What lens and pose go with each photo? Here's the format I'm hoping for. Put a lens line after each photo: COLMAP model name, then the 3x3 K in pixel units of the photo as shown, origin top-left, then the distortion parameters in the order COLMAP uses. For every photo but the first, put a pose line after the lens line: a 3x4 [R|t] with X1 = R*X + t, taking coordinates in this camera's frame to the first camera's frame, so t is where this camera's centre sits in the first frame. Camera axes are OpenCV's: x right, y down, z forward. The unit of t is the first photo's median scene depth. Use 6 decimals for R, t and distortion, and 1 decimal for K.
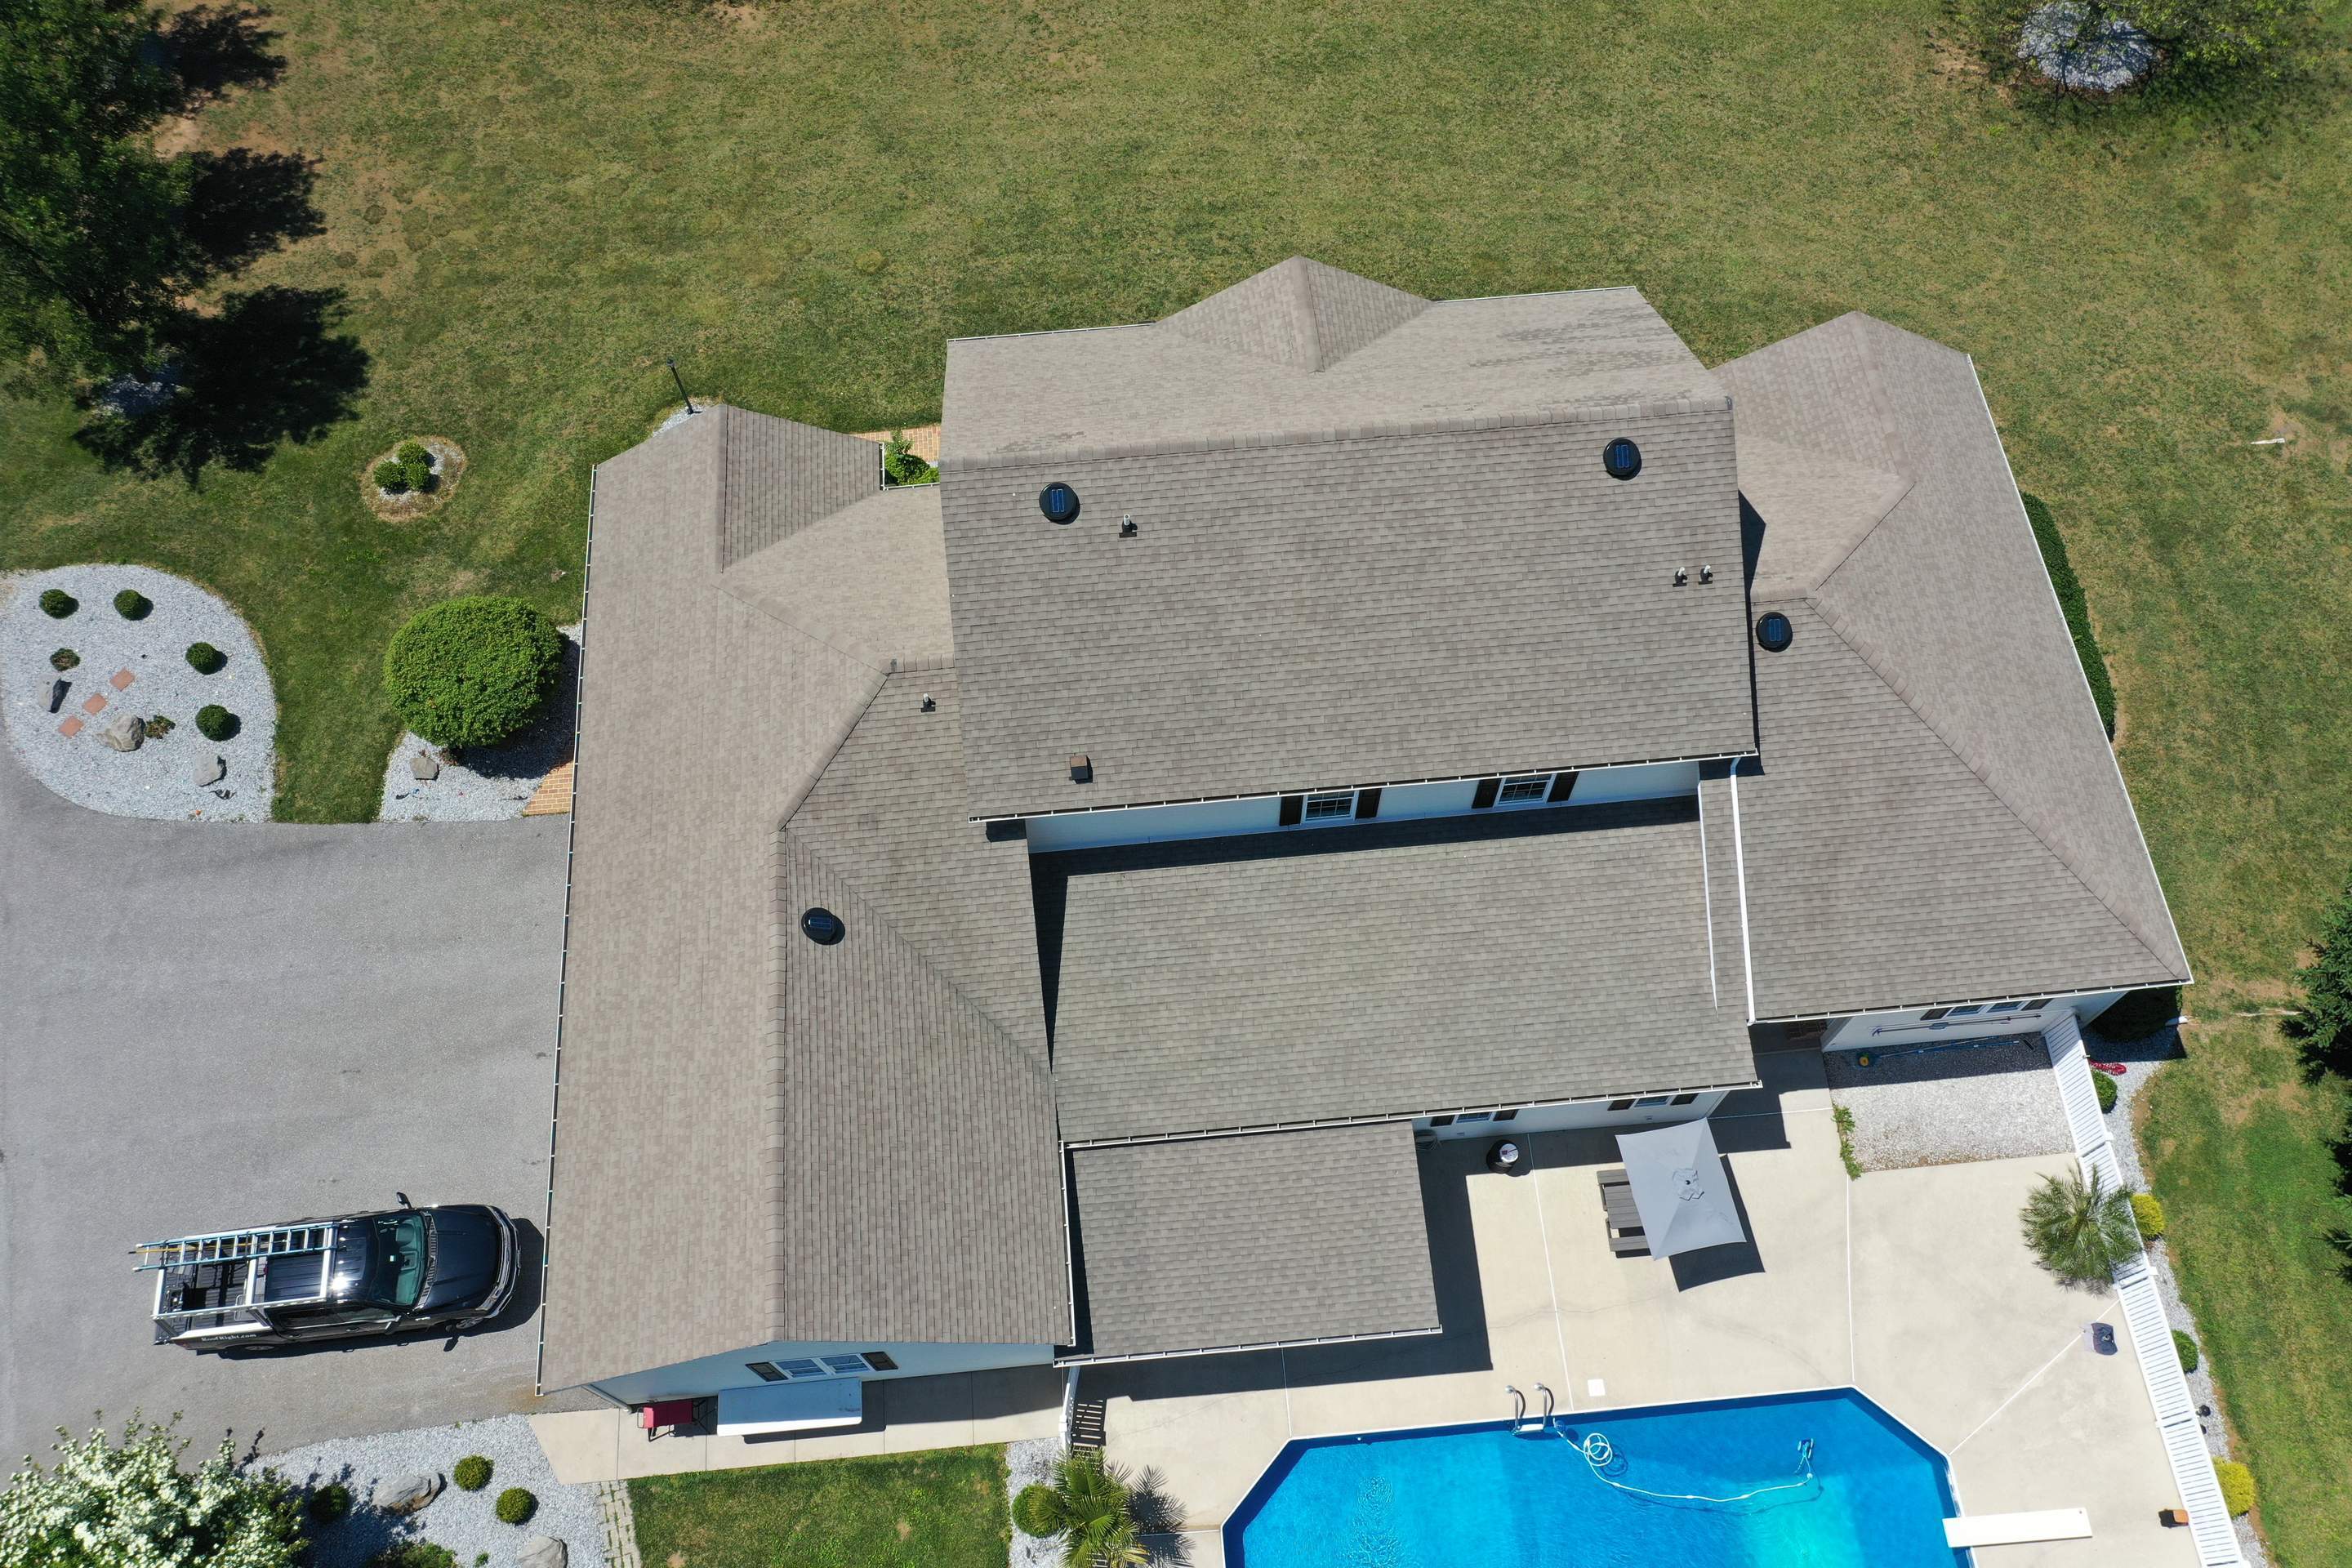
lens RADIAL K [[1858.3, 0, 1181.1], [0, 1858.3, 796.9], [0, 0, 1]] dist [-0.004704, -0.003269]
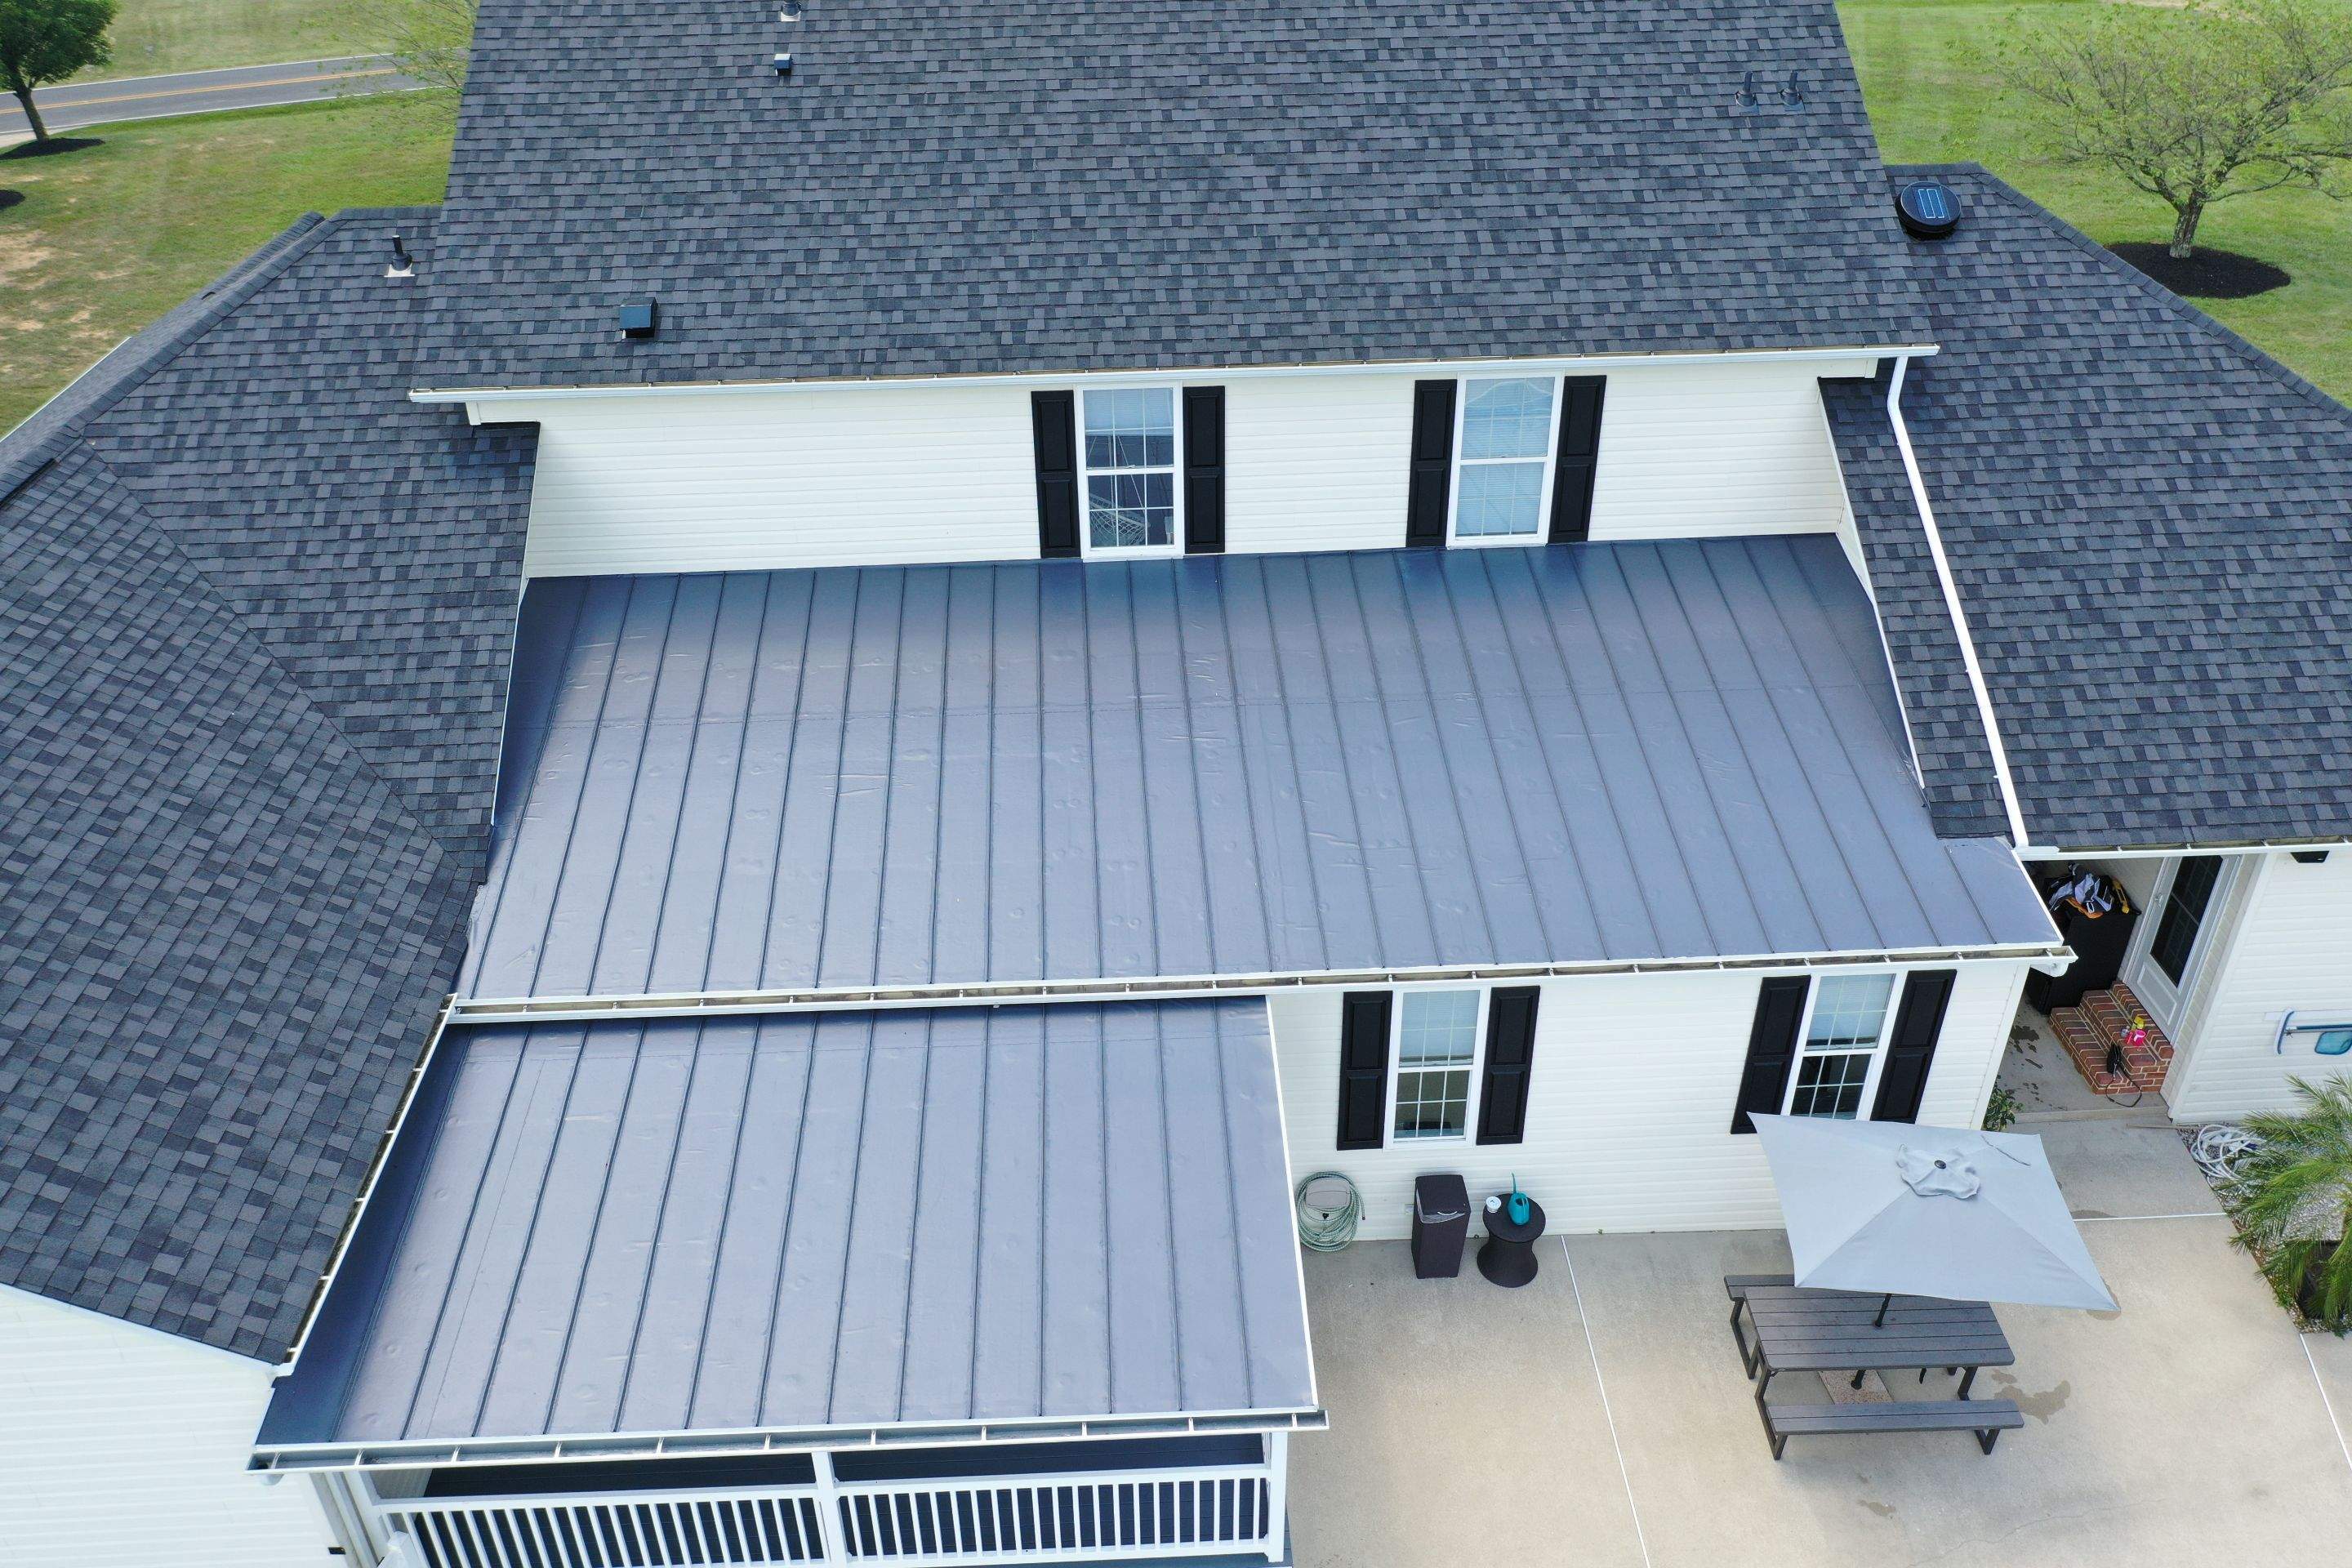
lens RADIAL K [[1849.9, 0, 1173.1], [0, 1849.9, 793.8], [0, 0, 1]] dist [-0.010504, 0.001359]
pose [[0.998941, 0.019021, -0.041886, 0.117197], [-0.037520, 0.863693, -0.502619, 0.346189], [0.026616, 0.503659, 0.863493, 0.596335]]
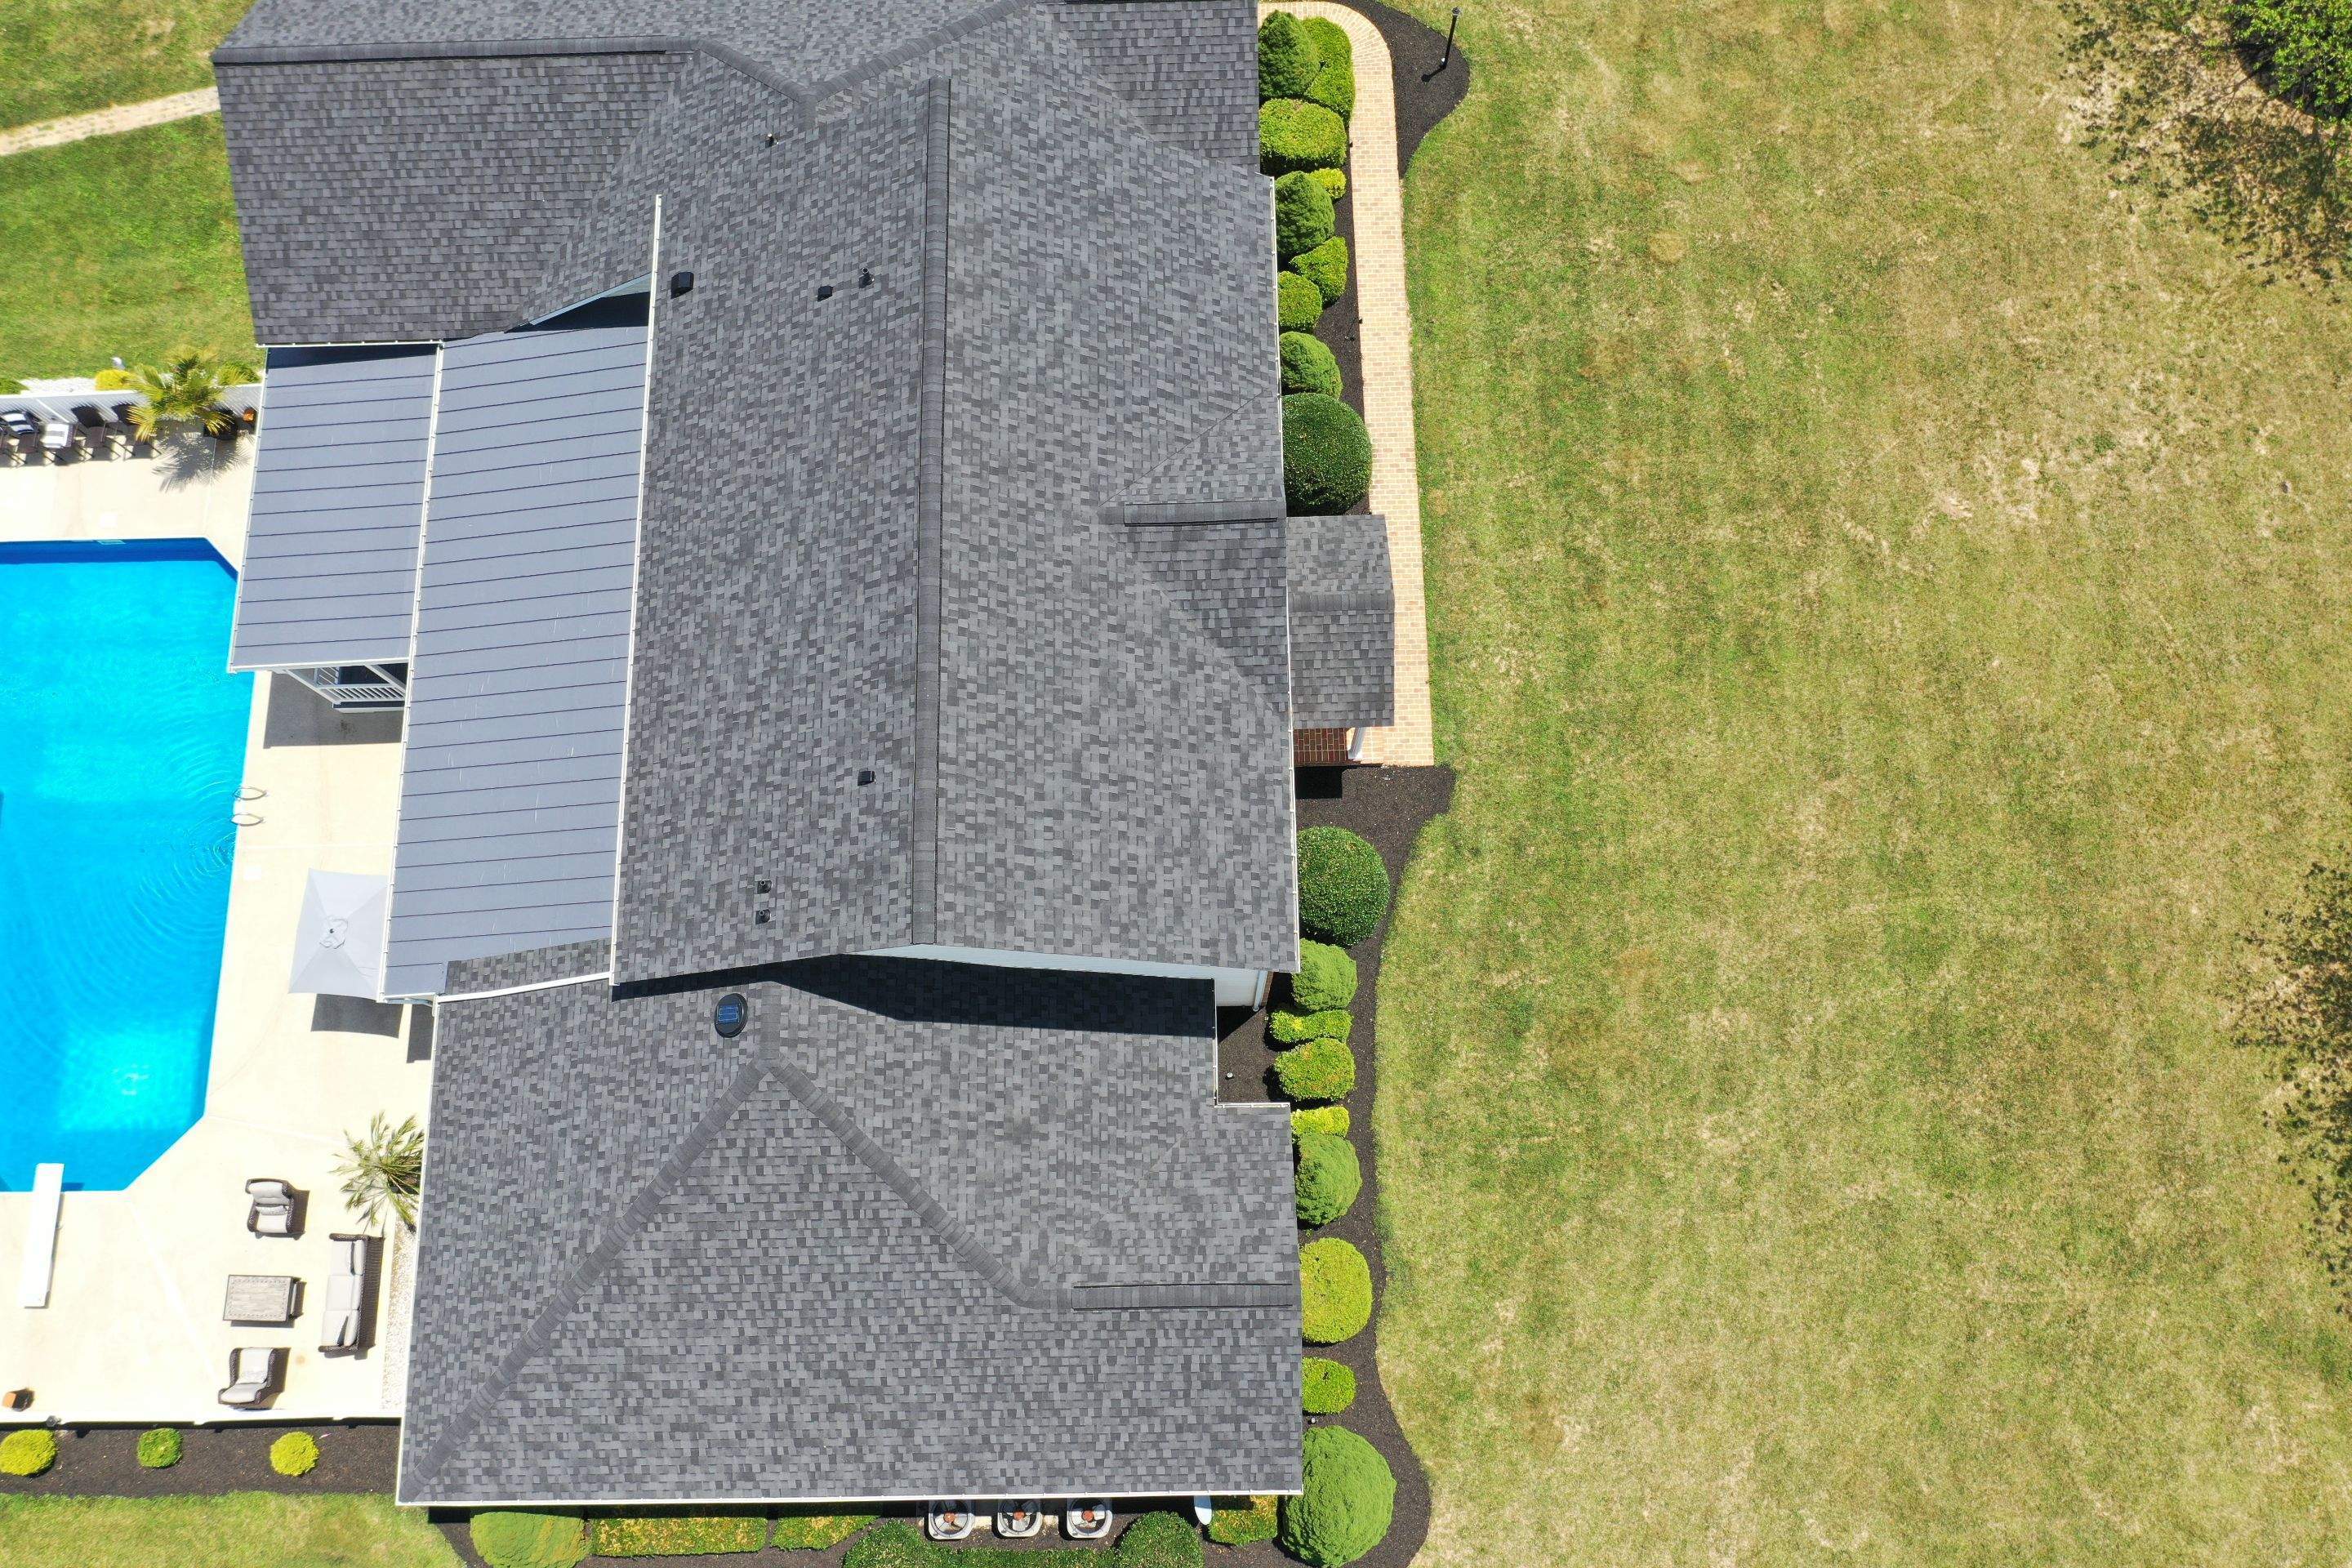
lens RADIAL K [[1849.9, 0, 1167.5], [0, 1849.9, 798.0], [0, 0, 1]] dist [-0.010504, 0.001359]
pose [[-0.075351, 0.968662, -0.236680, 0.403808], [-0.880628, 0.046703, 0.471502, -0.662279], [0.467779, 0.243954, 0.849511, 0.345441]]
